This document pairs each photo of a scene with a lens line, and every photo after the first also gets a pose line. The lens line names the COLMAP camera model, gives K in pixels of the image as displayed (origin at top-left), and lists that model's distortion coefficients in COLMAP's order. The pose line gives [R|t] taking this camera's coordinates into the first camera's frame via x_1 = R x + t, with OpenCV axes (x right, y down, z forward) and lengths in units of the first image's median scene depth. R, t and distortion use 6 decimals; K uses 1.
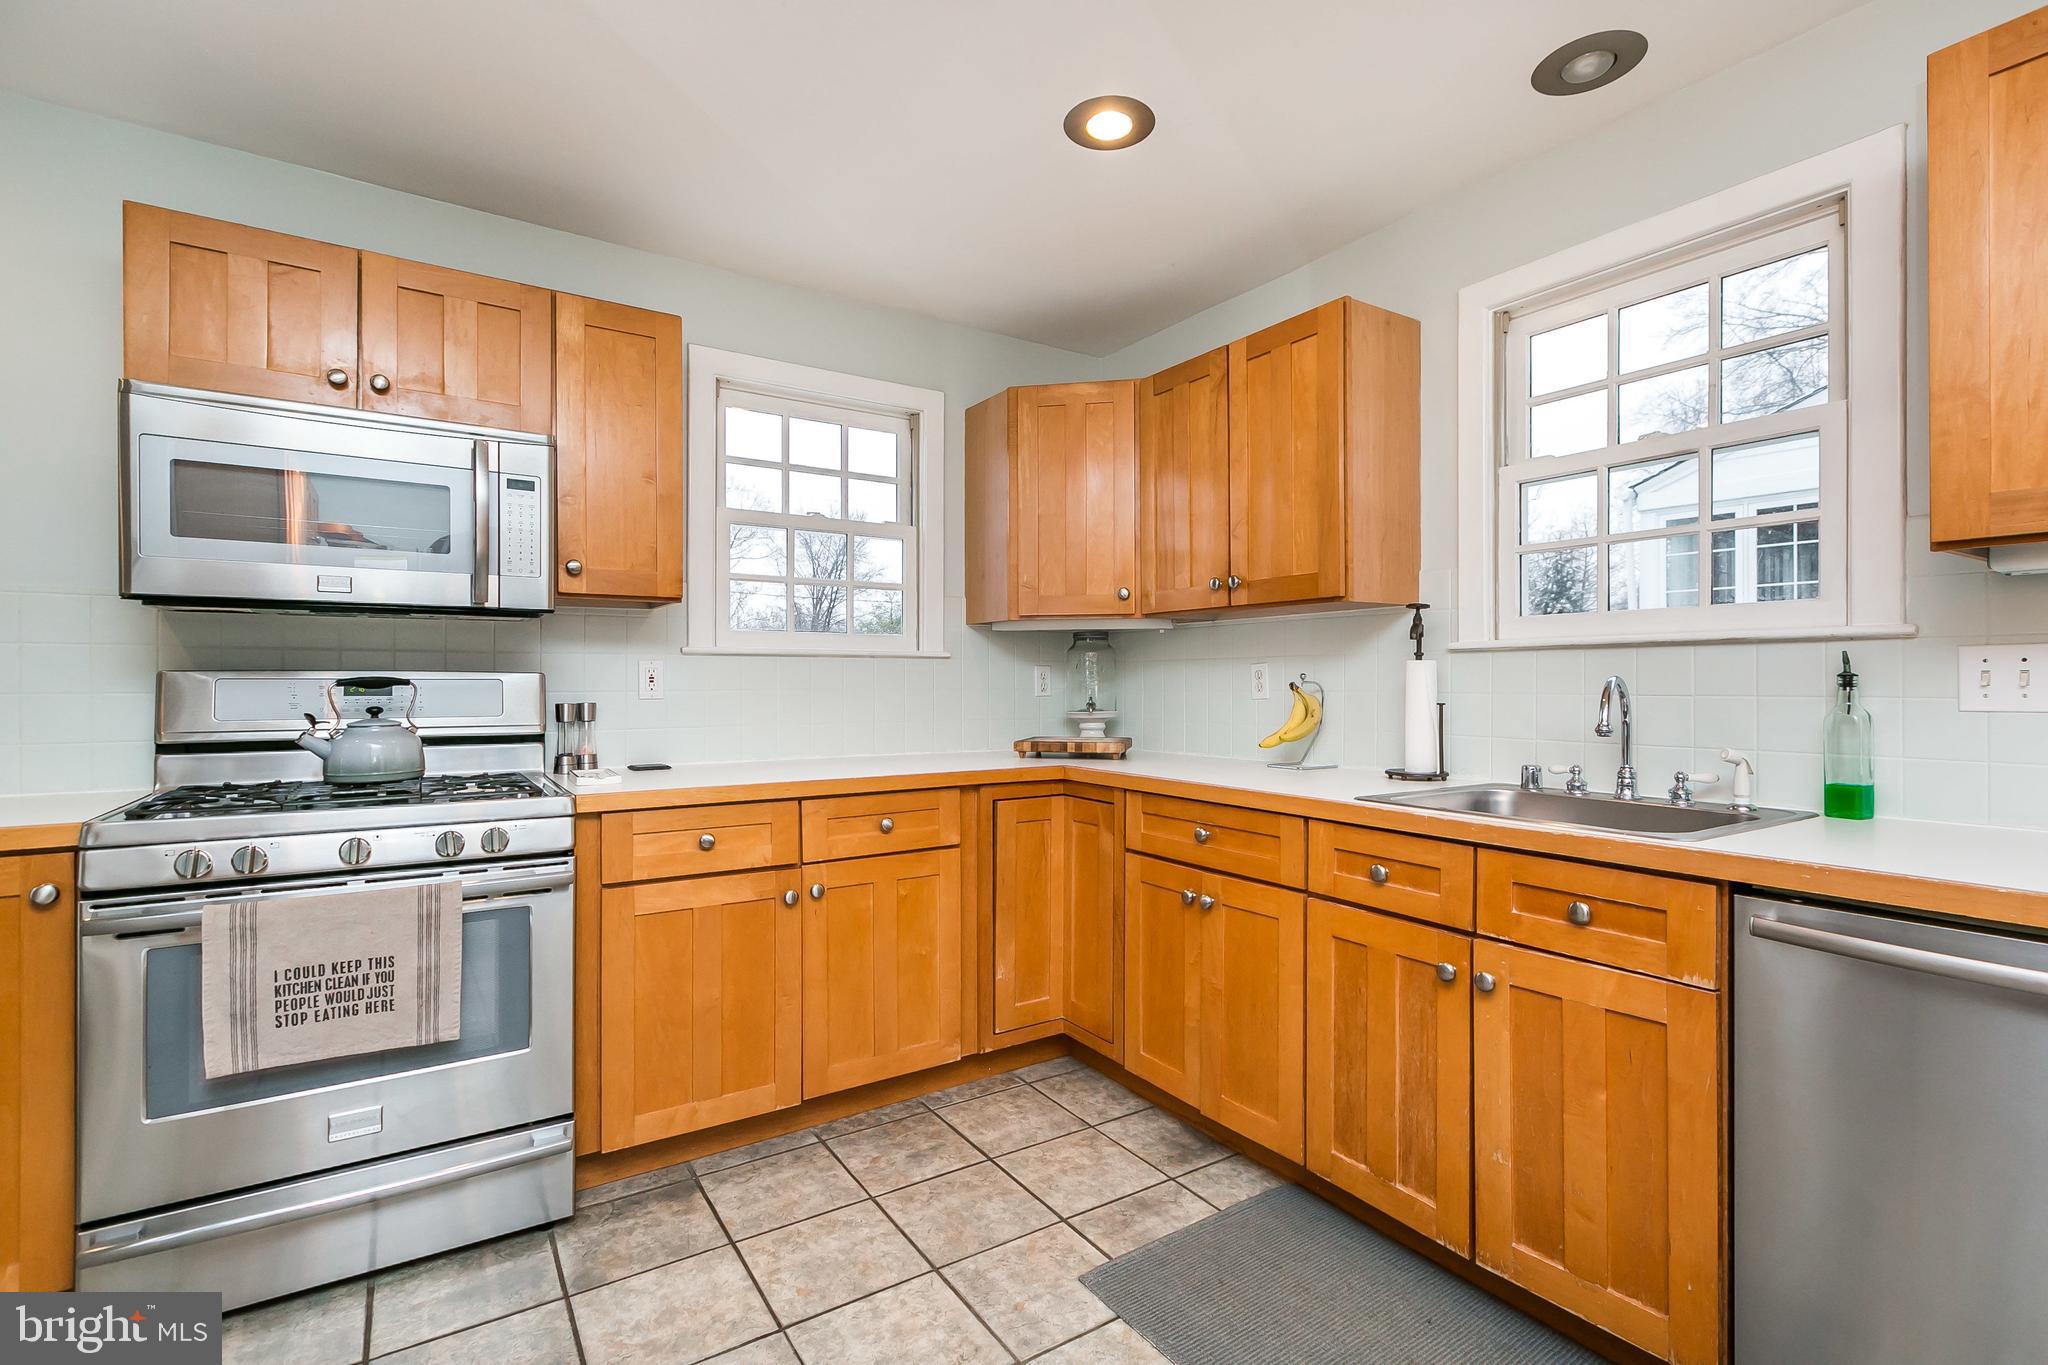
lens RADIAL K [[939.4, 0, 1042.6], [0, 939.4, 680.1], [0, 0, 1]] dist [0.003100, -0.000527]
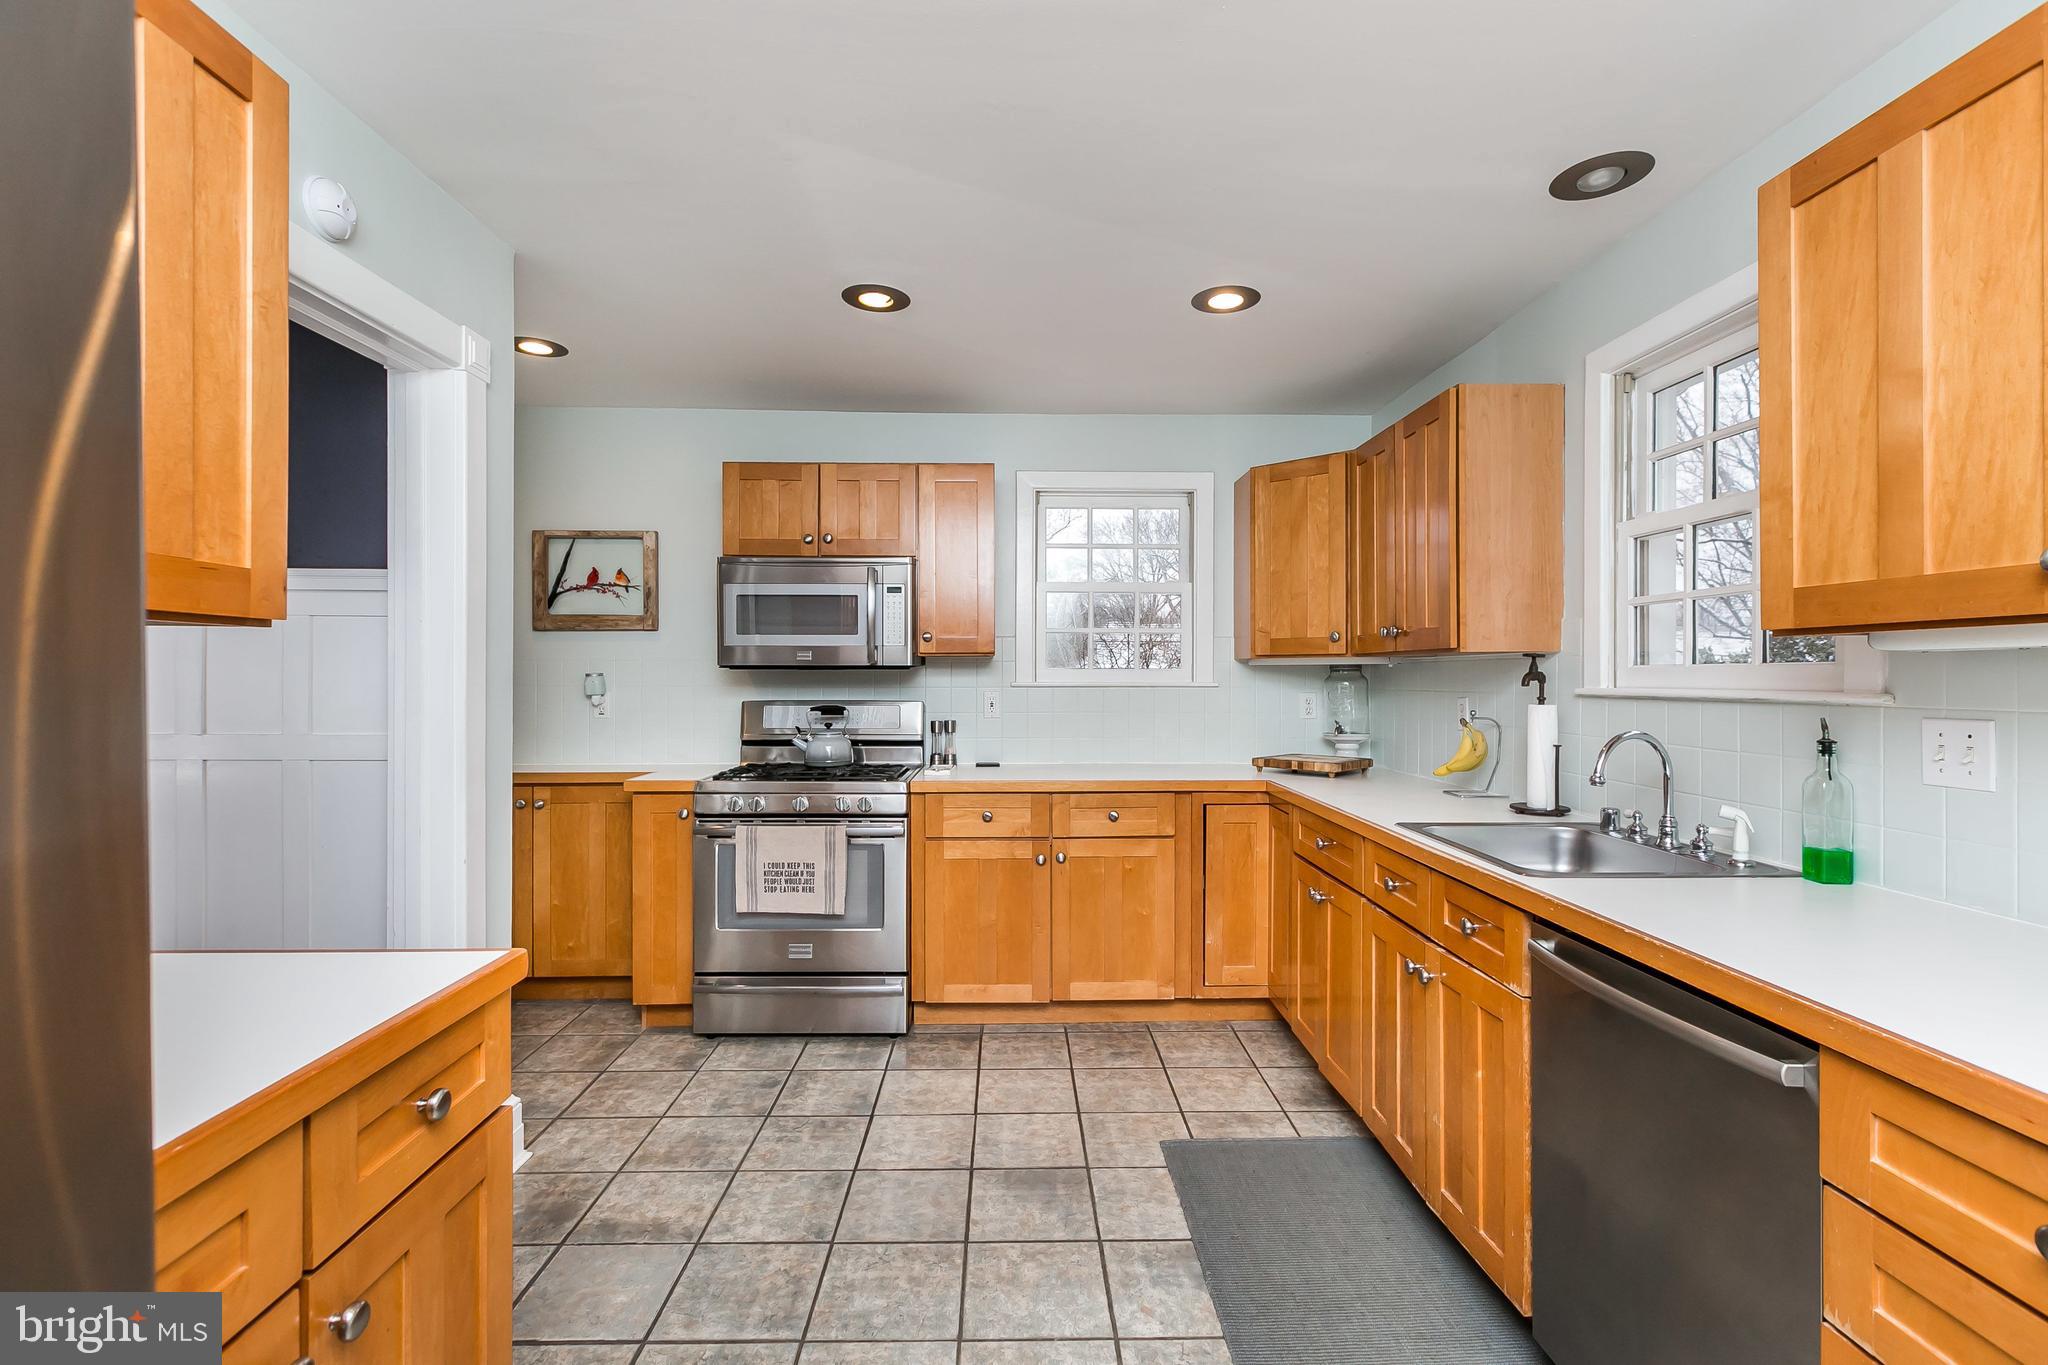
lens RADIAL K [[939.4, 0, 1025.2], [0, 939.4, 676.3], [0, 0, 1]] dist [0.003100, -0.000527]
pose [[0.839045, 0.001011, -0.544060, 0.535827], [0.001403, 0.999991, 0.004022, -0.064065], [0.544060, -0.004138, 0.839036, -0.256246]]
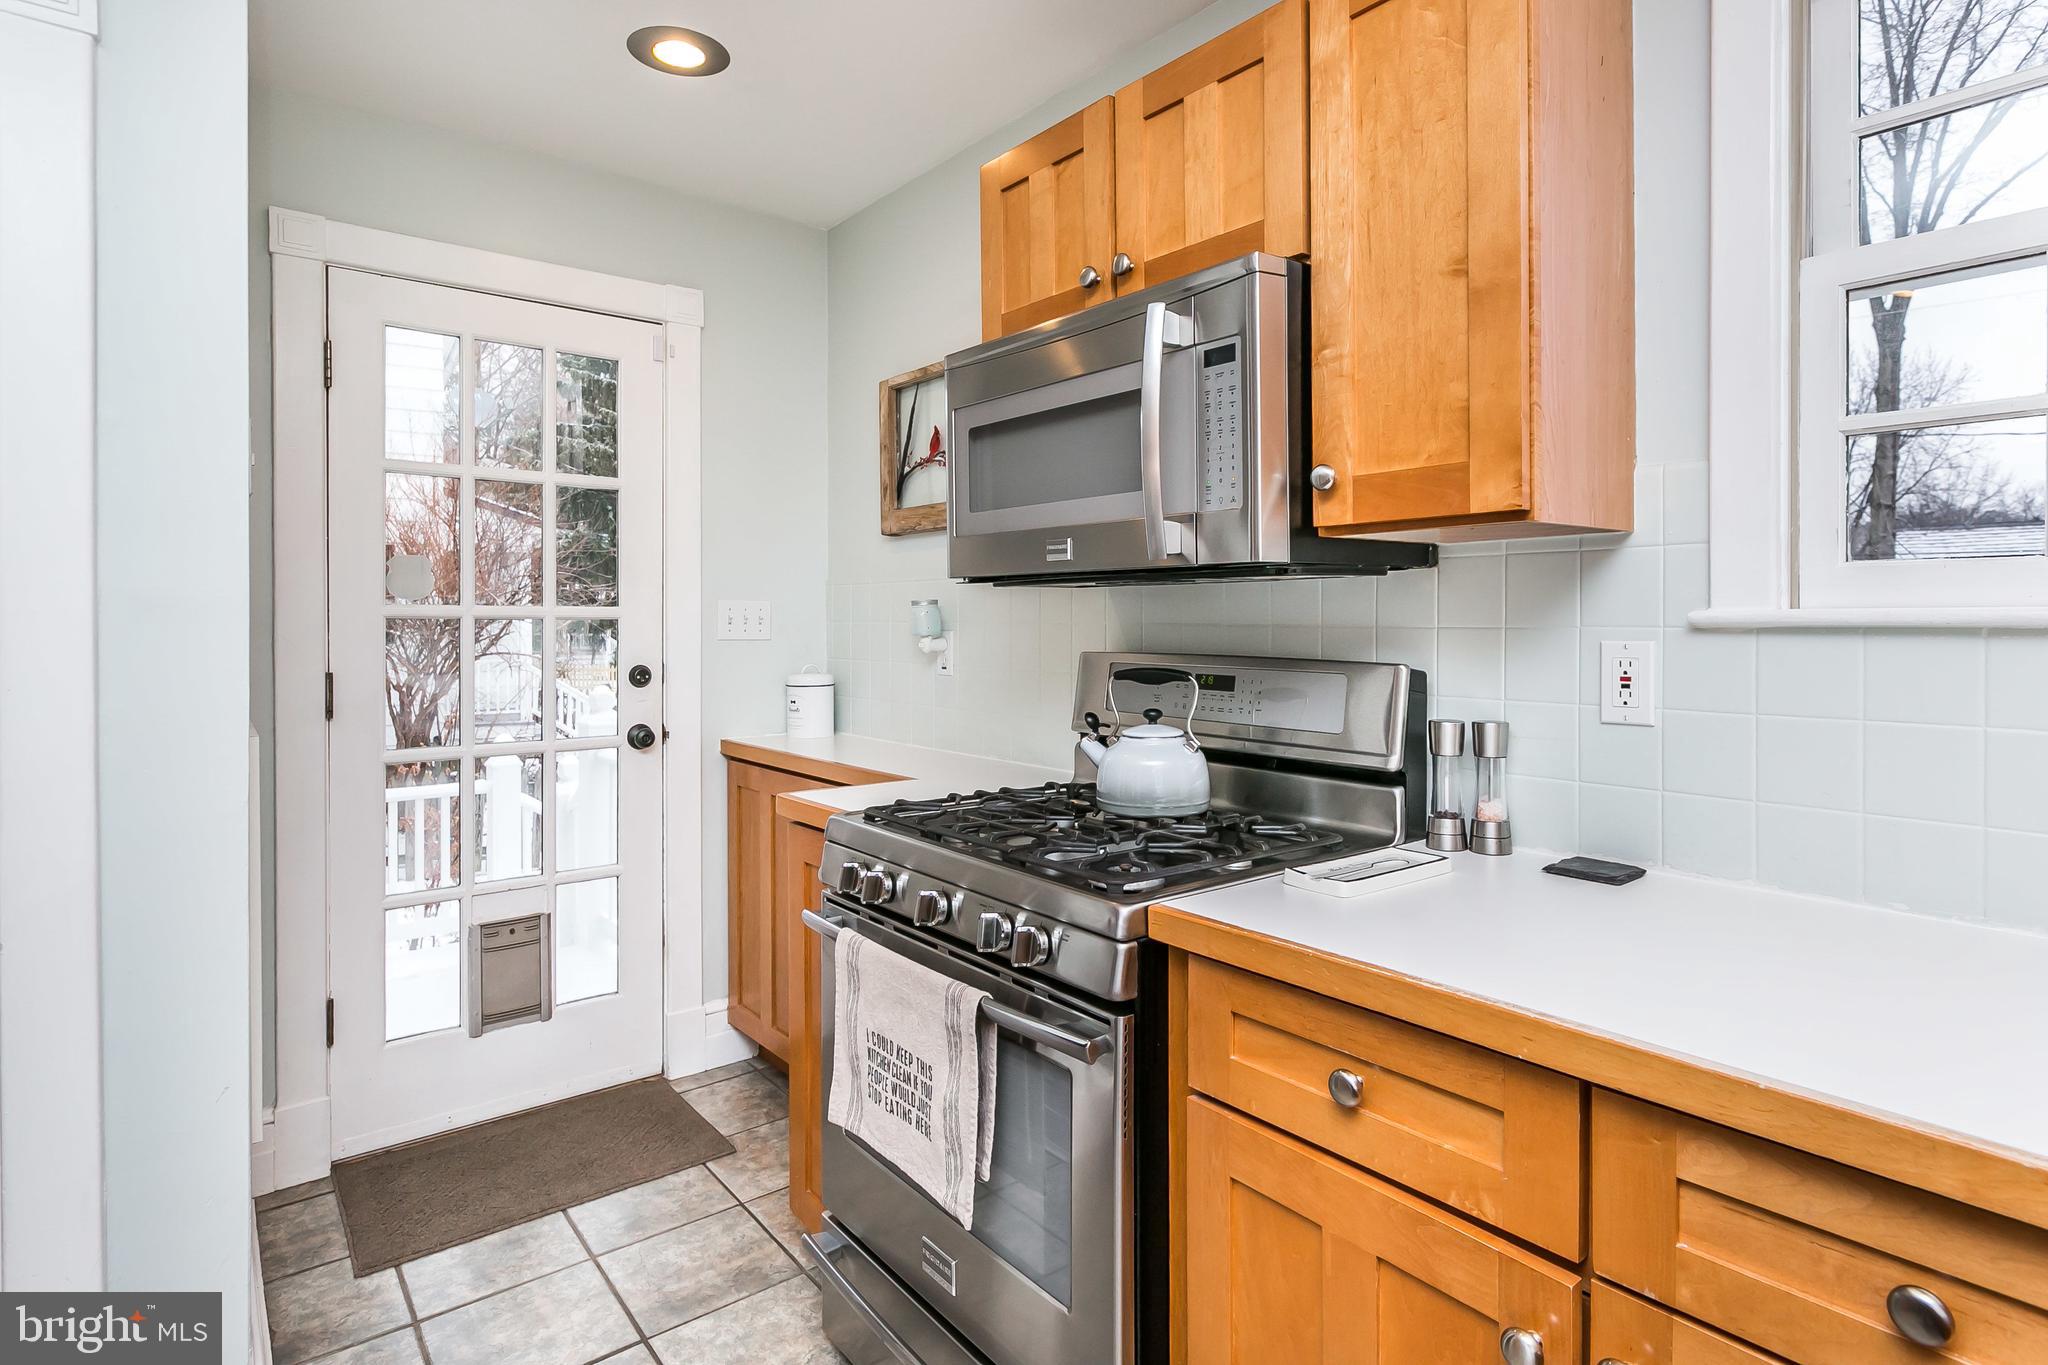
lens RADIAL K [[1092.7, 0, 1034.8], [0, 1092.7, 623.2], [0, 0, 1]] dist [-0.005537, -0.001554]
pose [[0.079328, 0.001196, -0.996848, 0.125284], [0.003551, 0.999993, 0.001482, -0.039754], [0.996842, -0.003657, 0.079323, 0.834431]]
